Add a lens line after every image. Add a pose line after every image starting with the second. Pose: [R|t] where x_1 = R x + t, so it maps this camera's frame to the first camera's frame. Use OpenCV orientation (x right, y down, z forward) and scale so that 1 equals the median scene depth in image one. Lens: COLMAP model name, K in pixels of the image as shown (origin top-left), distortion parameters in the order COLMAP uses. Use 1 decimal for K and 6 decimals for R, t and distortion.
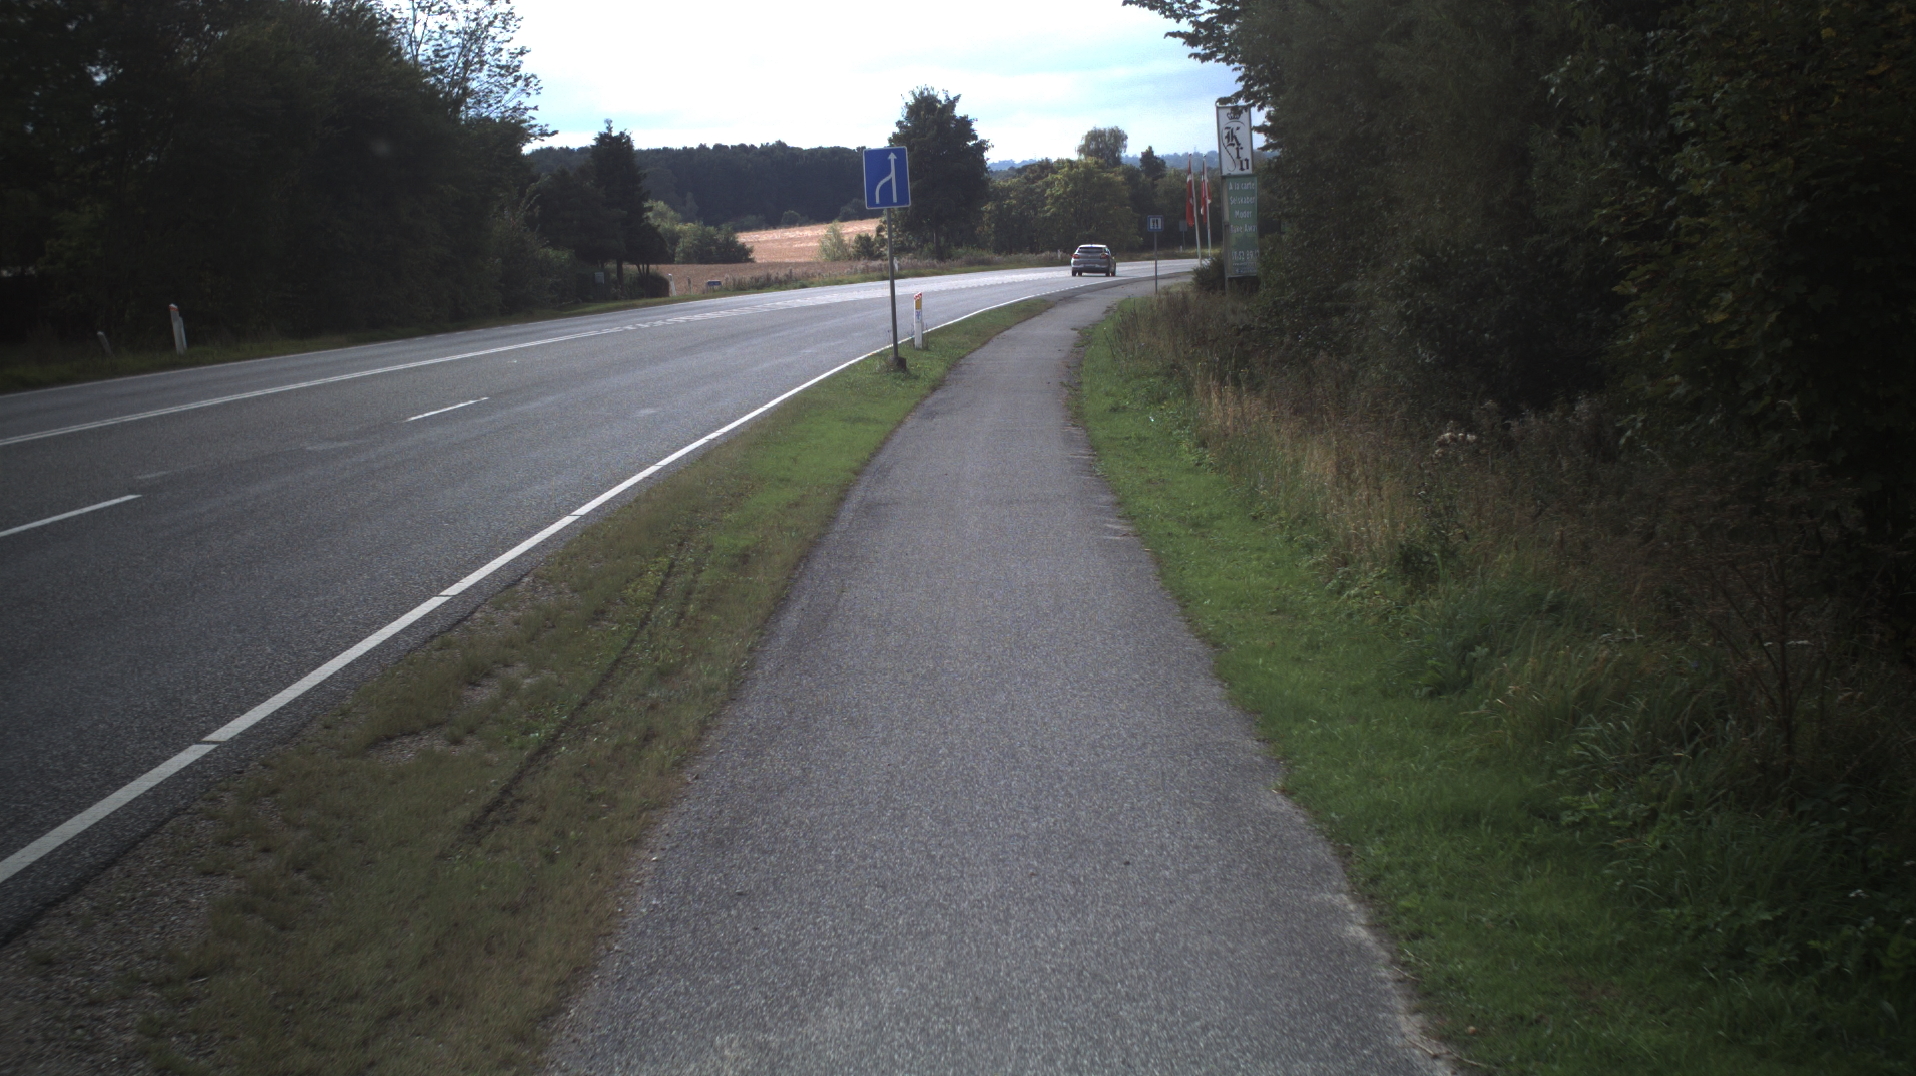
lens RADIAL K [[3550.0, 0, 958.0], [0, 3550.0, 538.0], [0, 0, 1]] dist [-0.262756, 0.259214]
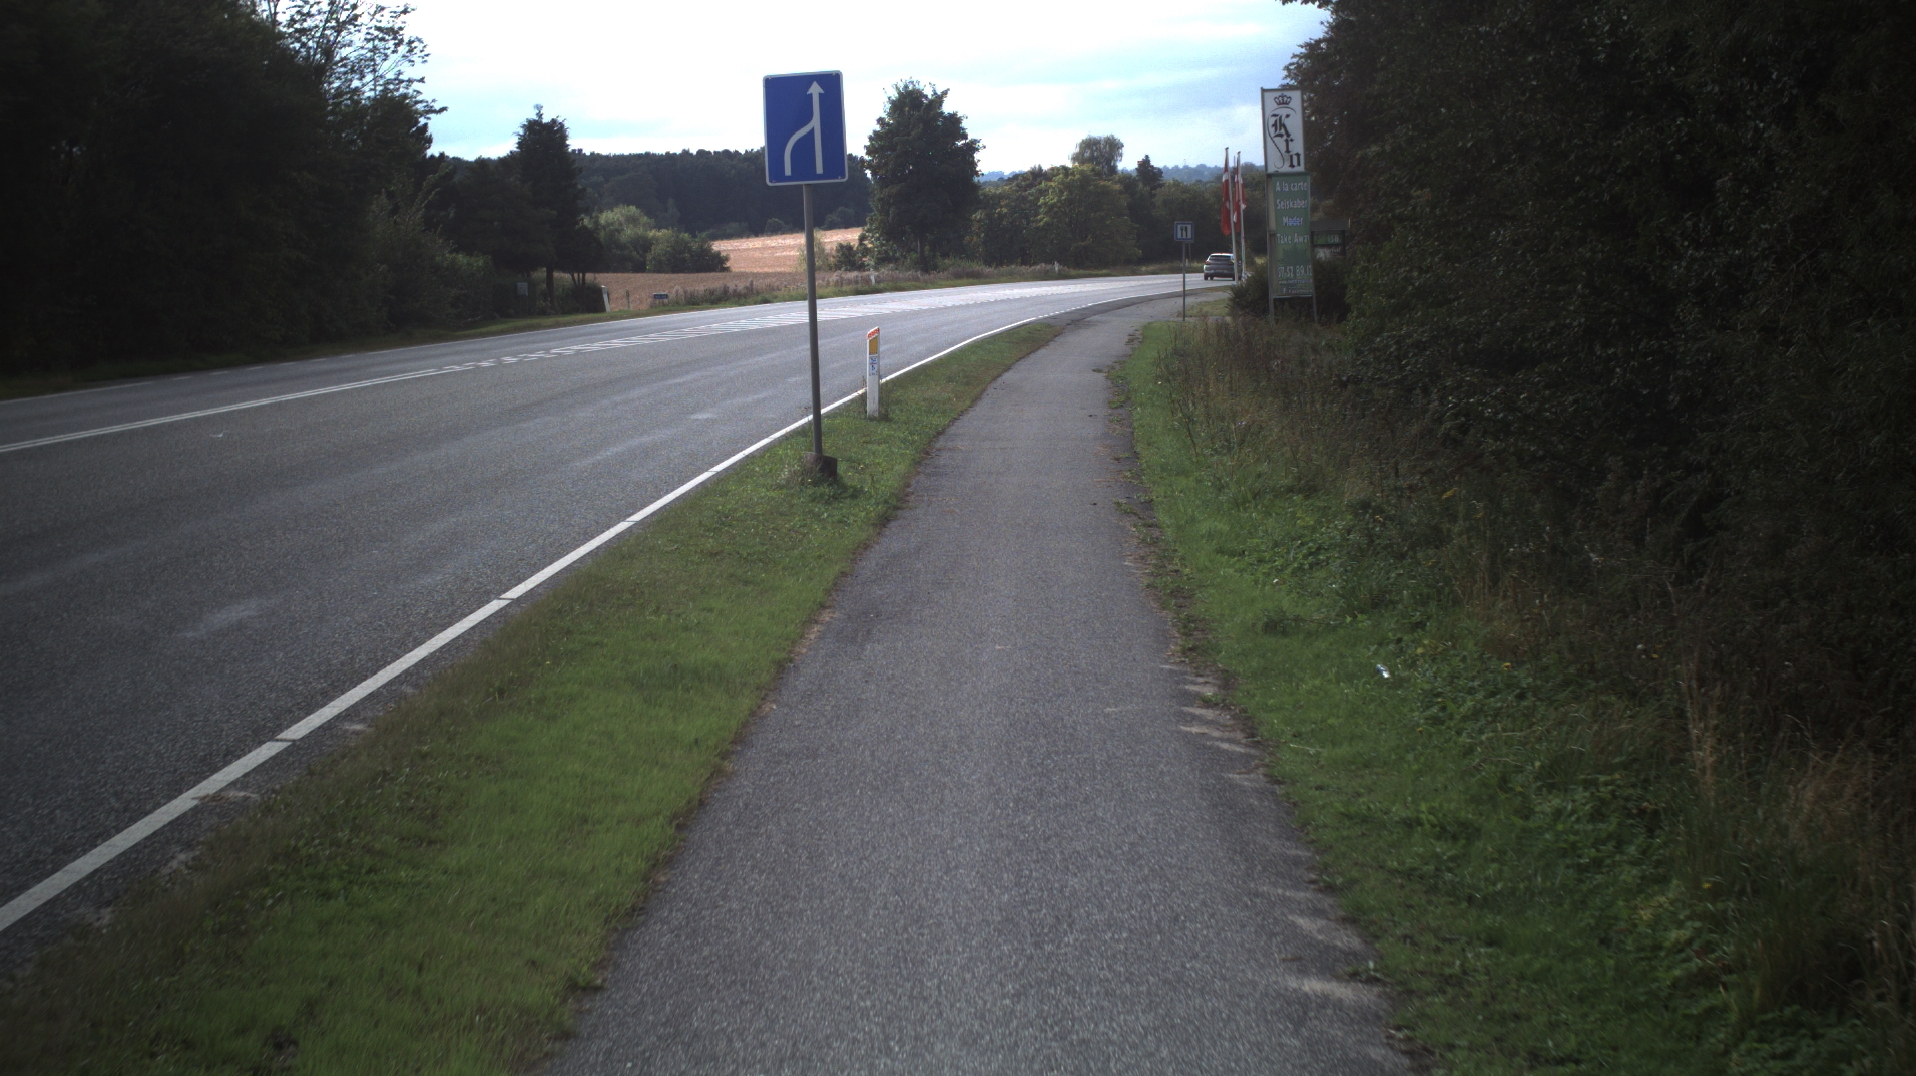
lens RADIAL K [[3550.0, 0, 958.0], [0, 3550.0, 538.0], [0, 0, 1]] dist [-0.262756, 0.259214]
pose [[0.999929, 0.011122, 0.004218, 0.000771], [-0.011109, 0.999934, -0.003083, -0.014165], [-0.004252, 0.003036, 0.999986, 0.173623]]
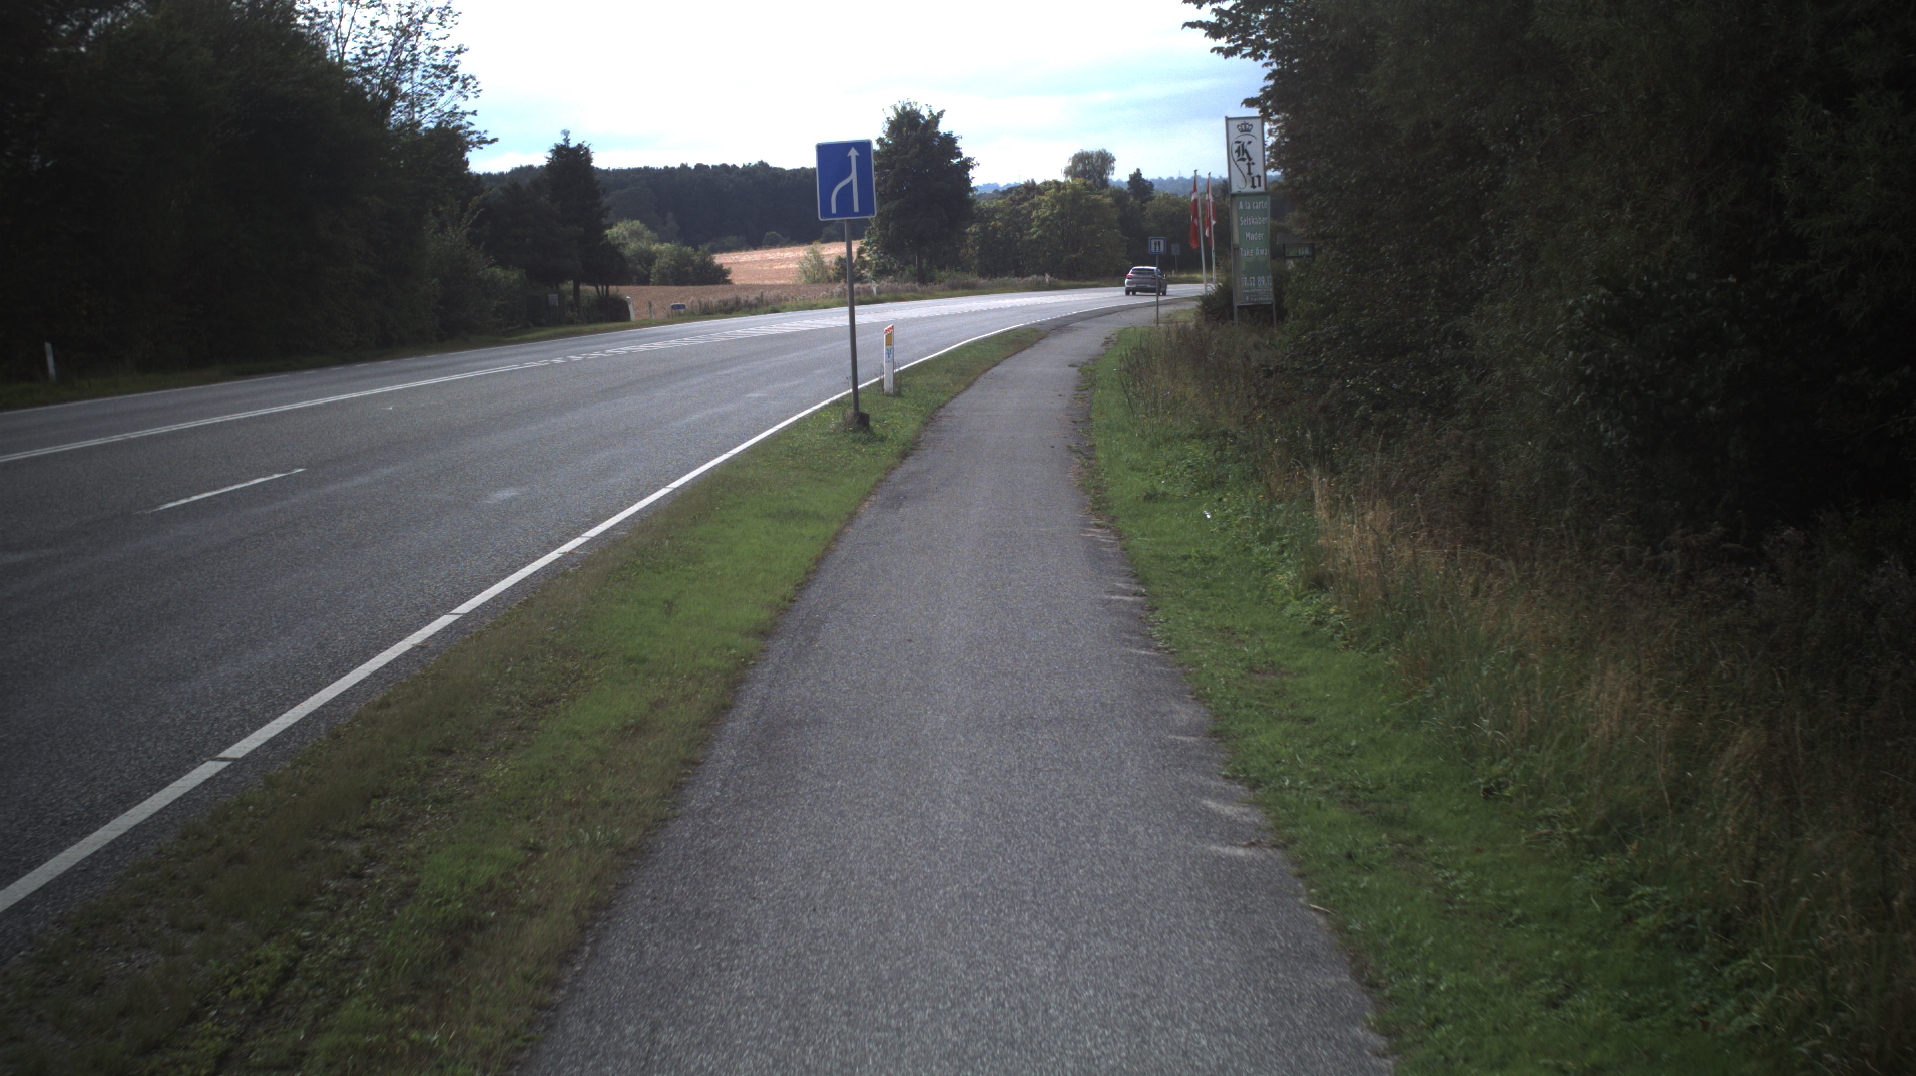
lens RADIAL K [[3550.0, 0, 958.0], [0, 3550.0, 538.0], [0, 0, 1]] dist [-0.262756, 0.259214]
pose [[0.999957, 0.007630, 0.005194, 0.000380], [-0.007596, 0.999950, -0.006433, -0.007167], [-0.005243, 0.006394, 0.999966, 0.086704]]
